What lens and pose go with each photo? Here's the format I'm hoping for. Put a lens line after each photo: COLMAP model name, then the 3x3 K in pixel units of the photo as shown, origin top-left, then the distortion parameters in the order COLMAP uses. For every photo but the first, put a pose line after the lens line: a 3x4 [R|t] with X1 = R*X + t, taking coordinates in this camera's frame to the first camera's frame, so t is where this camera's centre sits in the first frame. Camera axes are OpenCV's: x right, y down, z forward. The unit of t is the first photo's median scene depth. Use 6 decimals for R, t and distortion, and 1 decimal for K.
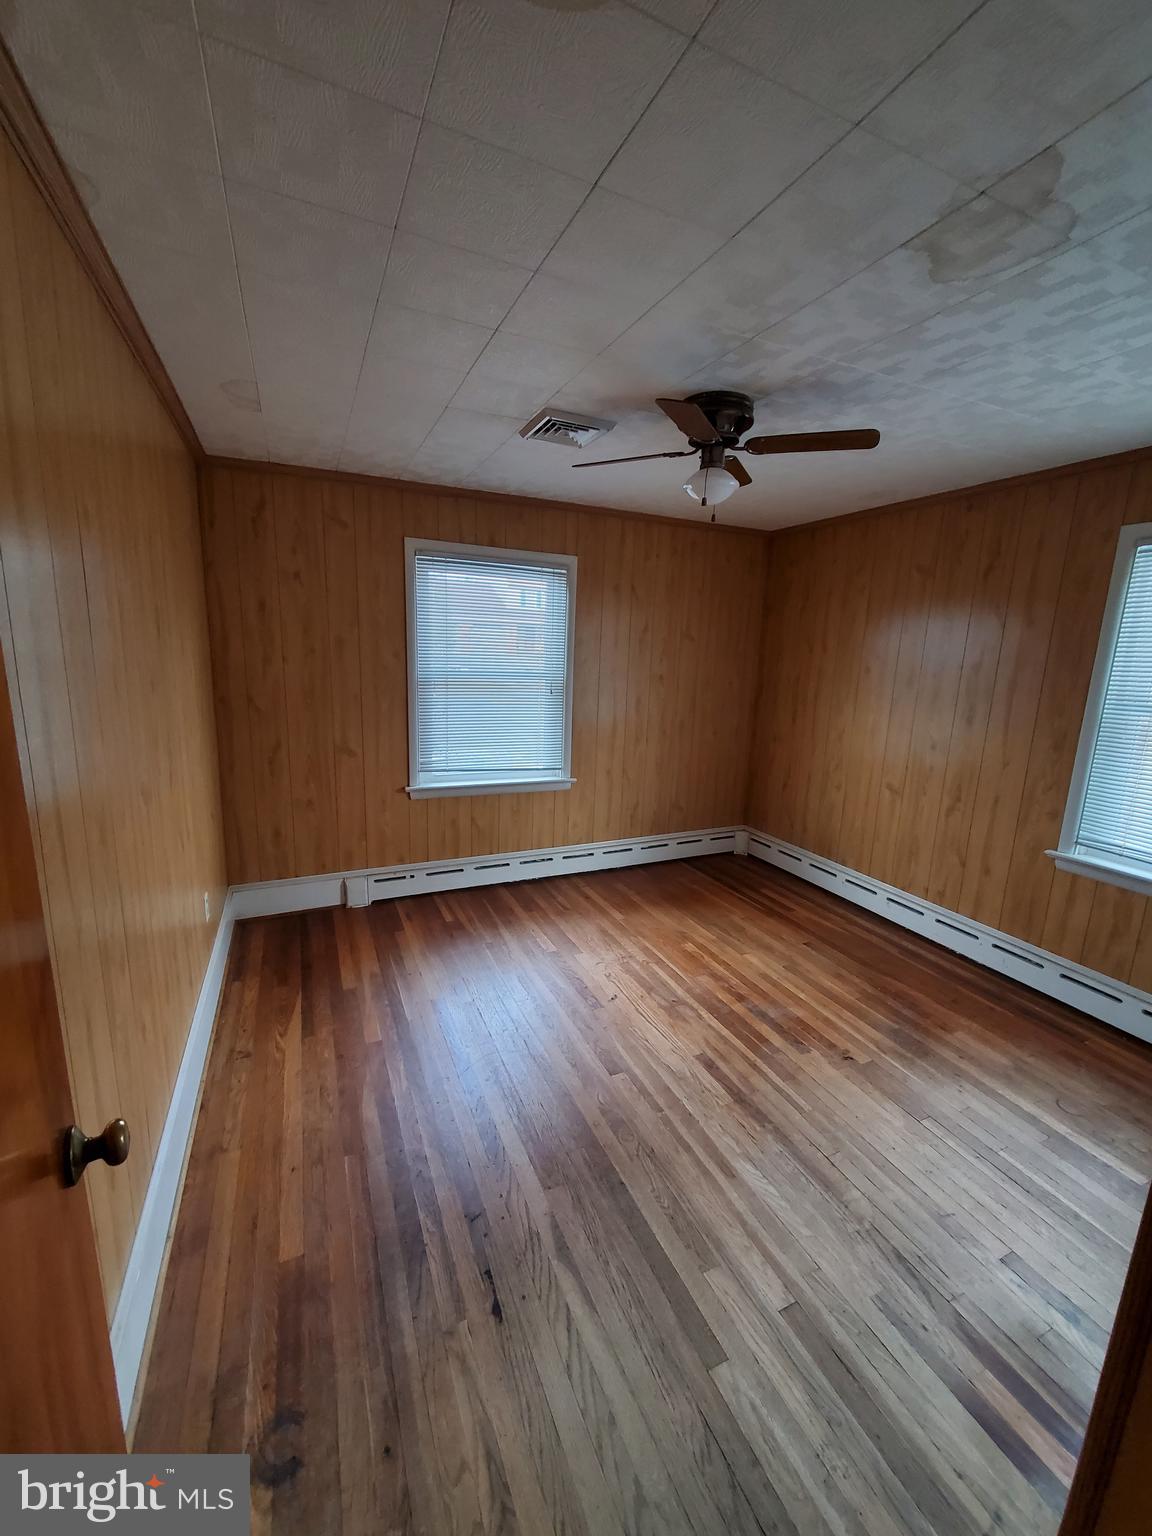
lens RADIAL K [[606.1, 0, 578.2], [0, 606.1, 769.0], [0, 0, 1]] dist [-0.000640, -0.002913]
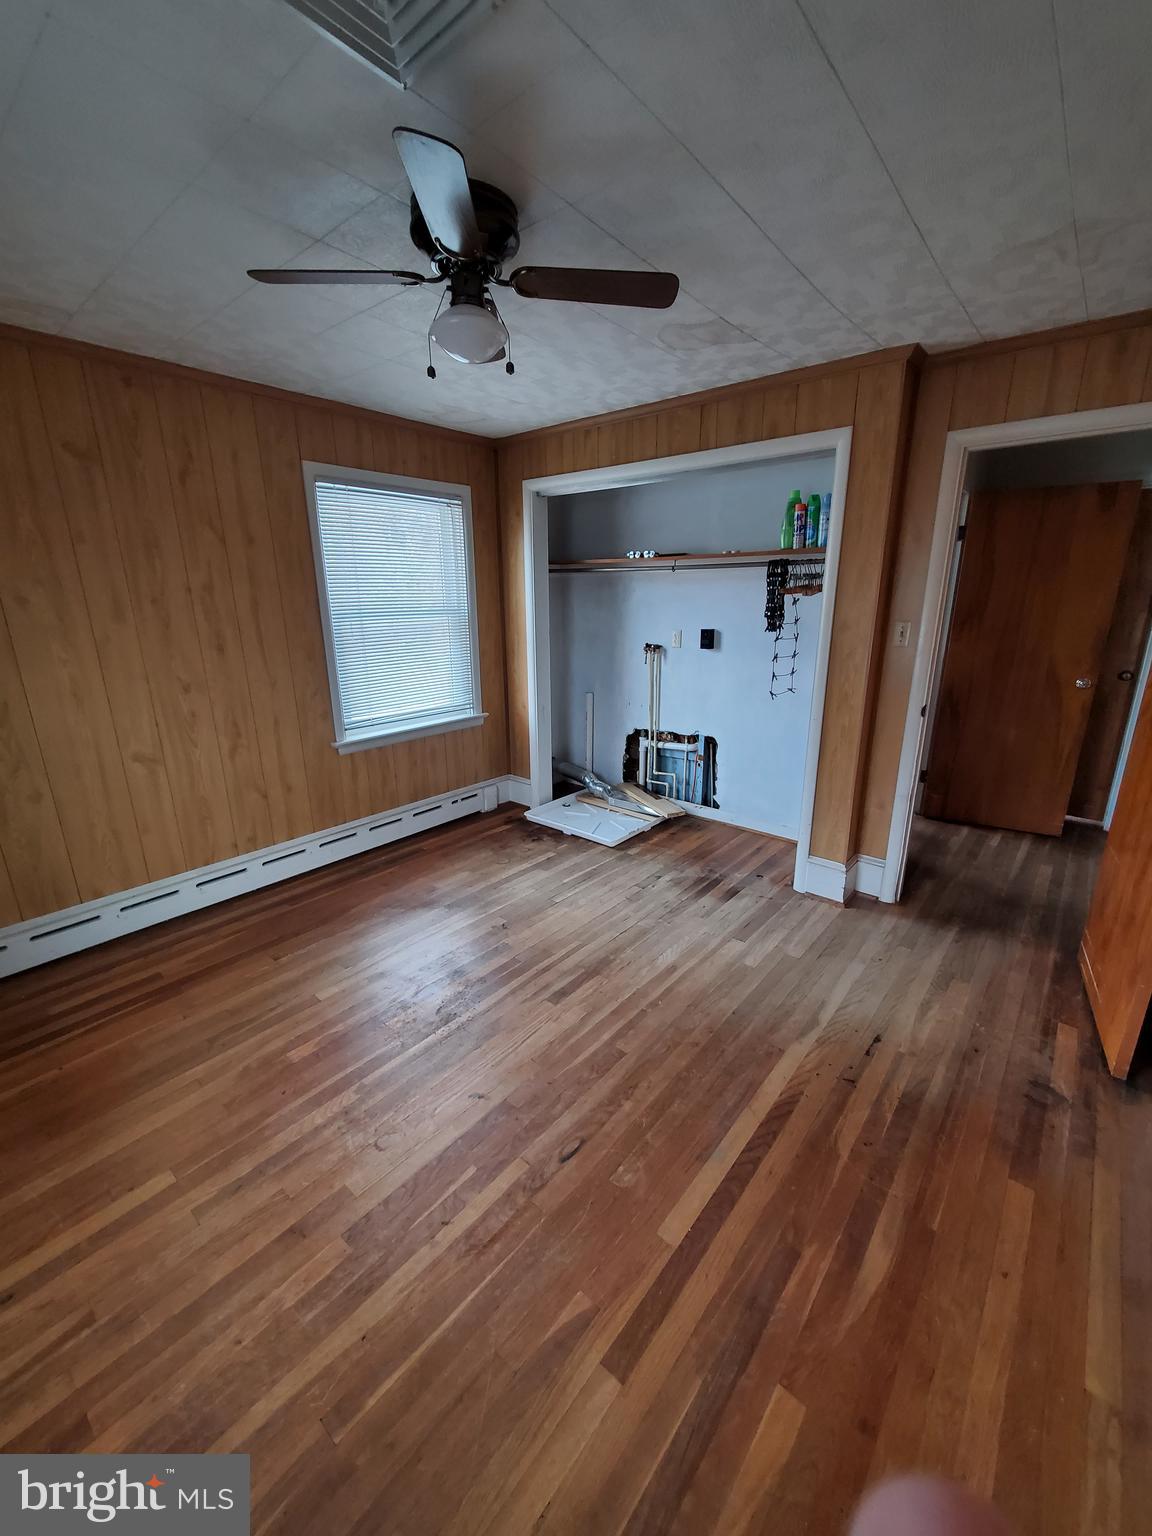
lens RADIAL K [[606.1, 0, 578.2], [0, 606.1, 769.0], [0, 0, 1]] dist [-0.000640, -0.002913]
pose [[-0.428945, -0.280959, 0.858527, -0.460209], [0.168960, 0.908675, 0.381788, -0.192955], [-0.887389, 0.308823, -0.342301, 0.995654]]
